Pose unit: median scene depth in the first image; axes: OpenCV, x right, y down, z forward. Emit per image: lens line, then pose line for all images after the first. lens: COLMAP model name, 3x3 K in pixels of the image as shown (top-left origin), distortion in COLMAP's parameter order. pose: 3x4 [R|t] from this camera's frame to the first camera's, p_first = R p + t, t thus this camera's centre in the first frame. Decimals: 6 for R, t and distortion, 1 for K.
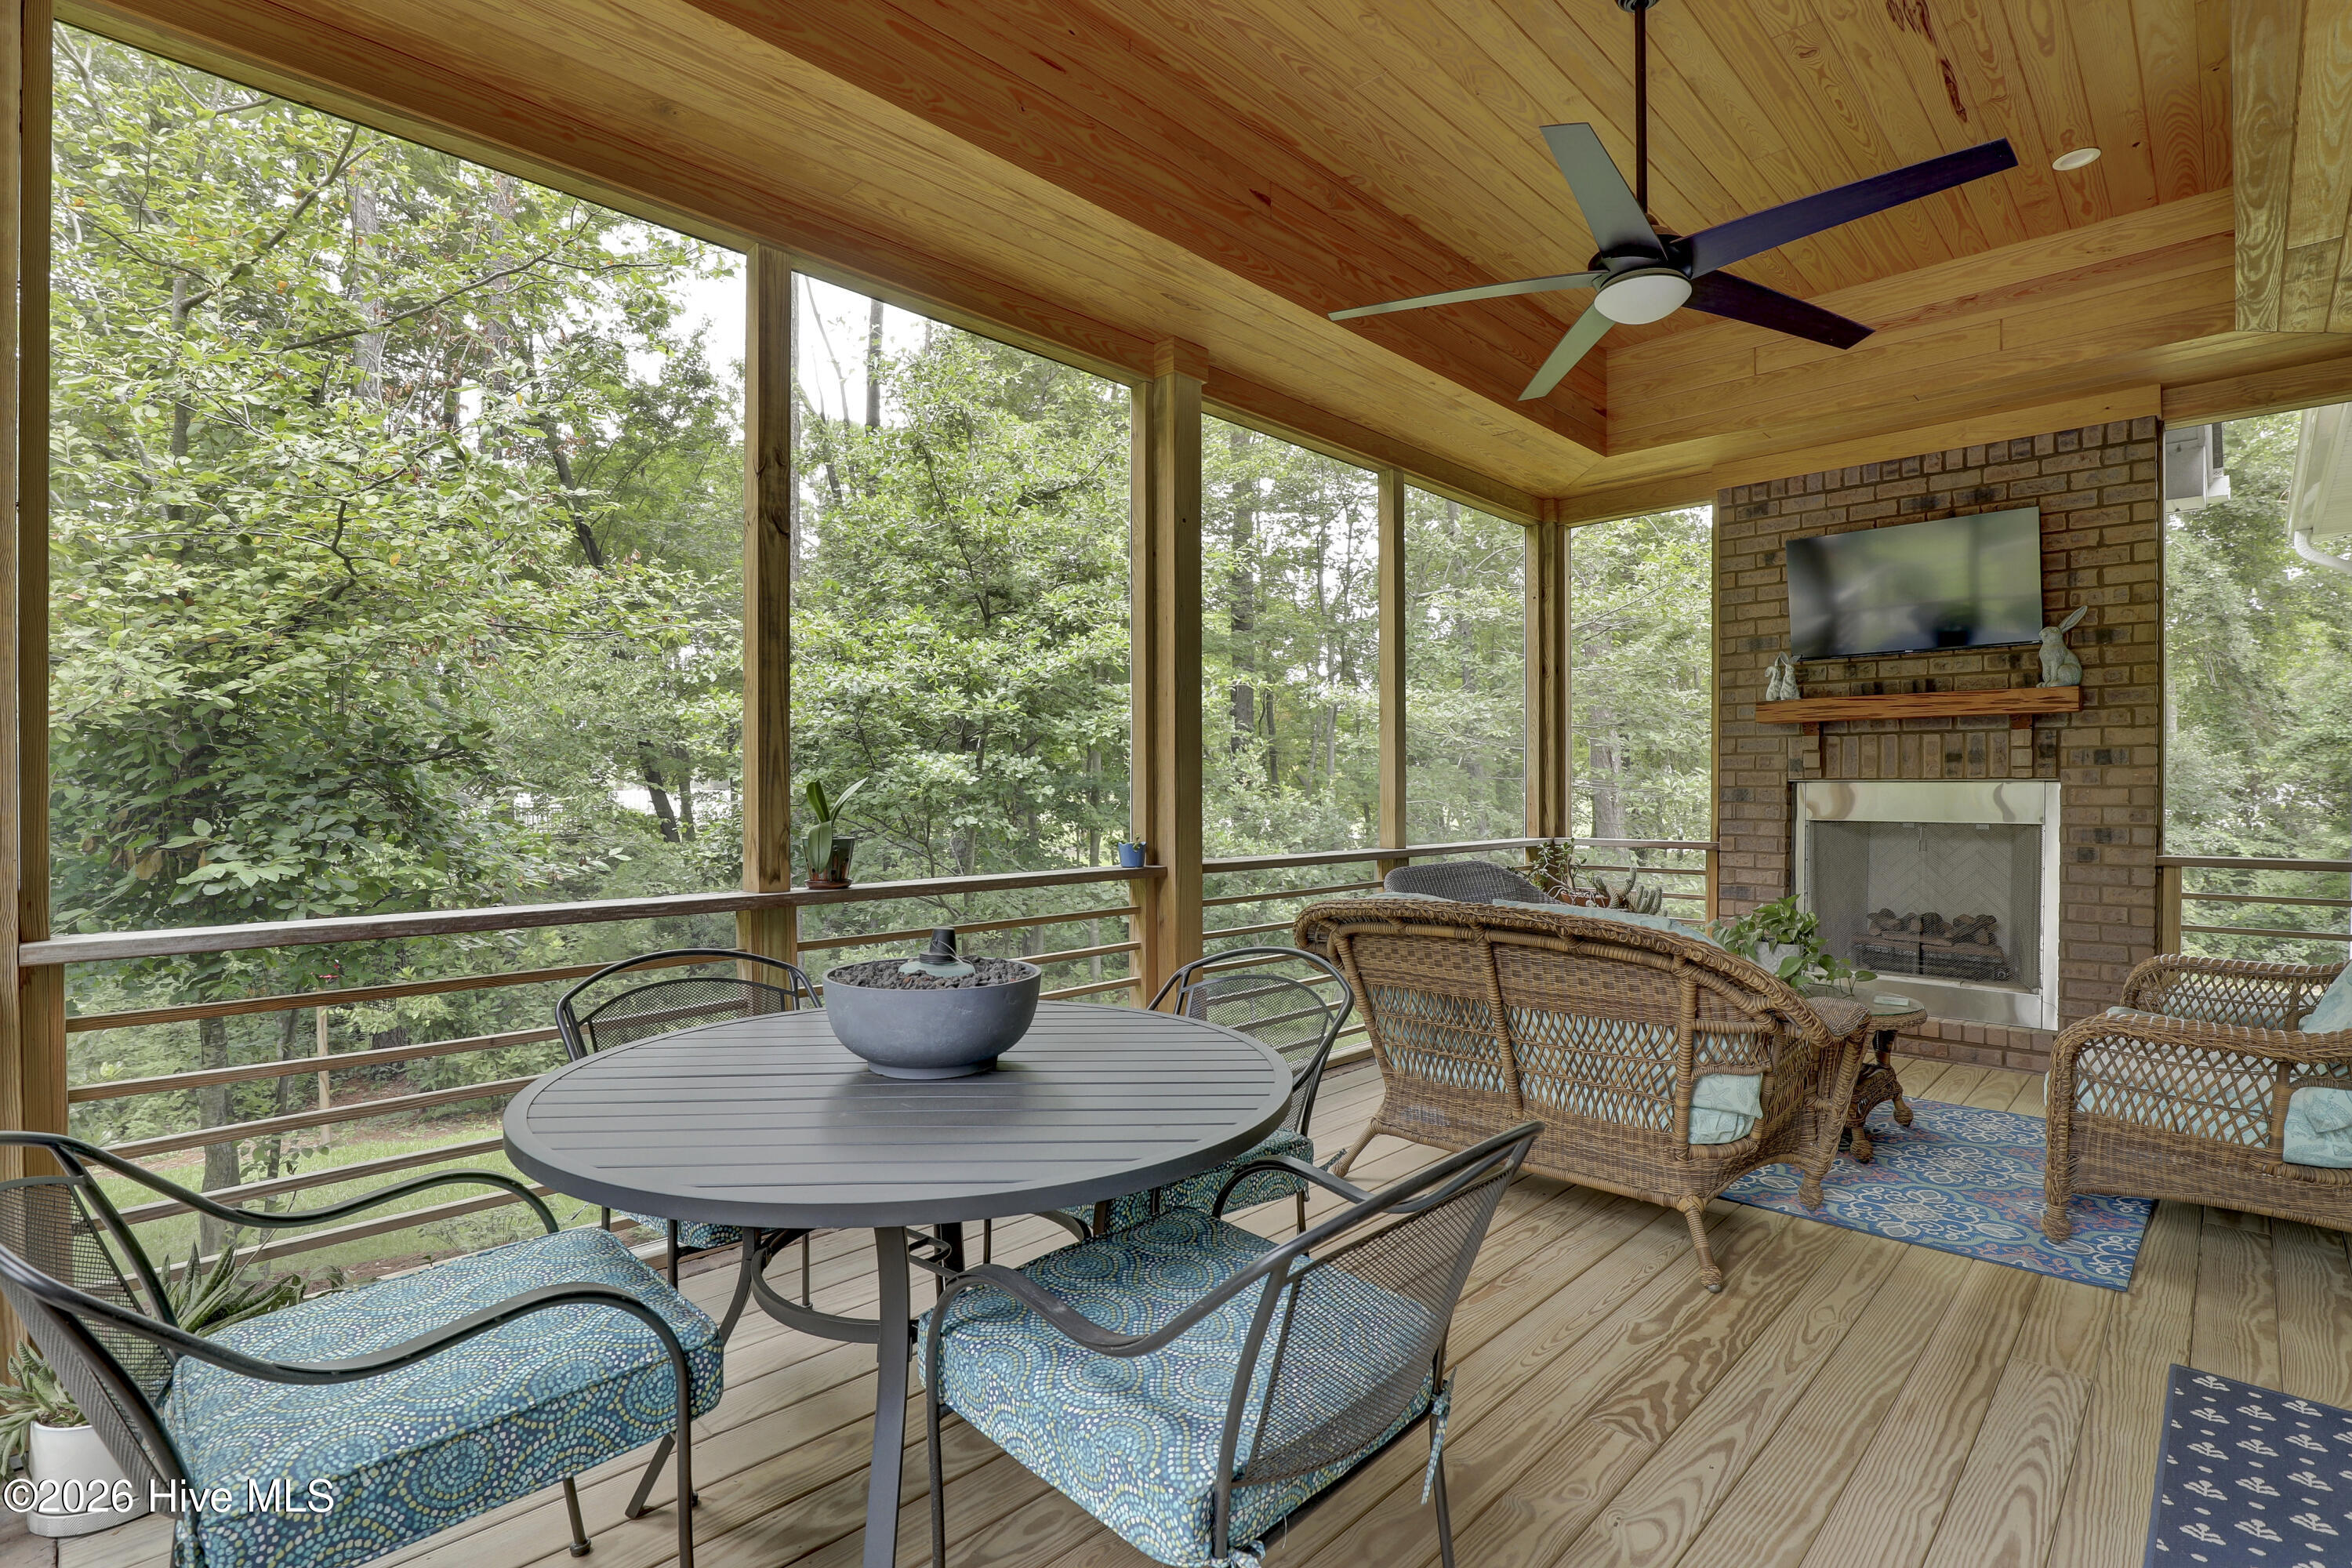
lens RADIAL K [[1117.4, 0, 1172.2], [0, 1117.4, 785.1], [0, 0, 1]] dist [-0.035458, 0.005766]
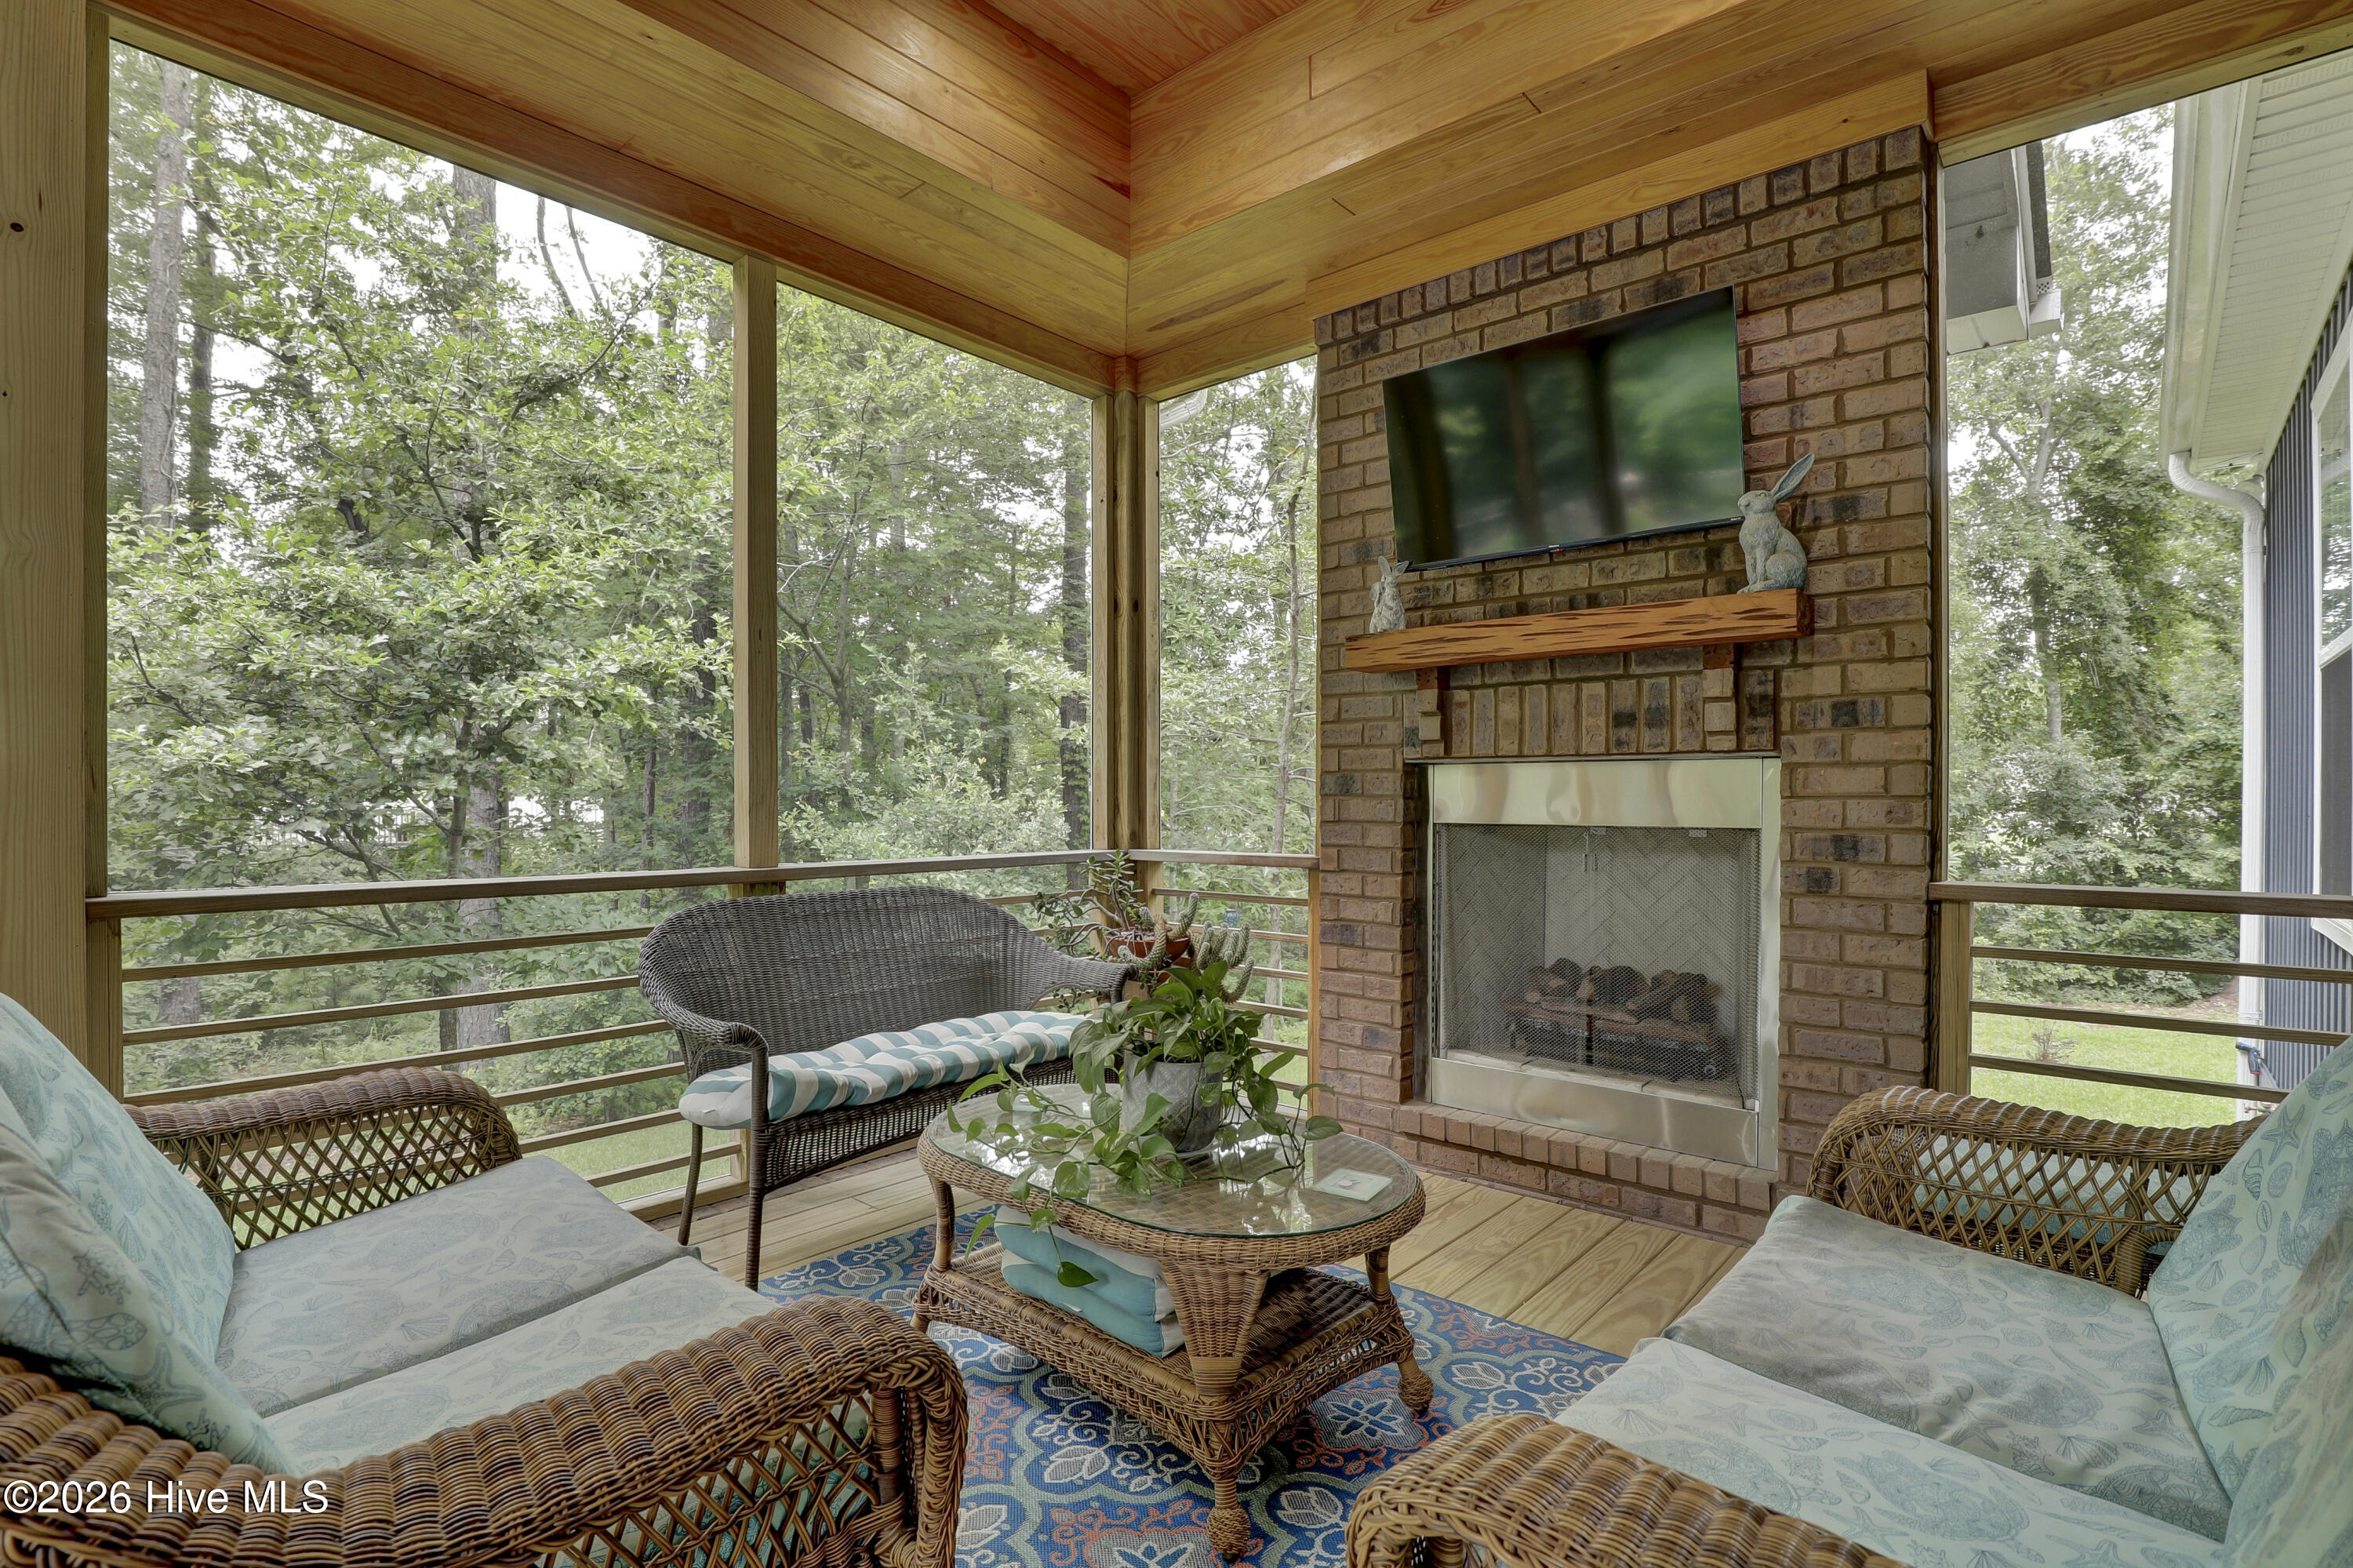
lens RADIAL K [[1117.9, 0, 1179.4], [0, 1117.9, 790.6], [0, 0, 1]] dist [-0.035458, 0.005766]
pose [[0.998230, 0.002336, 0.059419, 0.417359], [-0.002057, 0.999987, -0.004762, 0.017593], [-0.059430, 0.004631, 0.998222, 0.388573]]
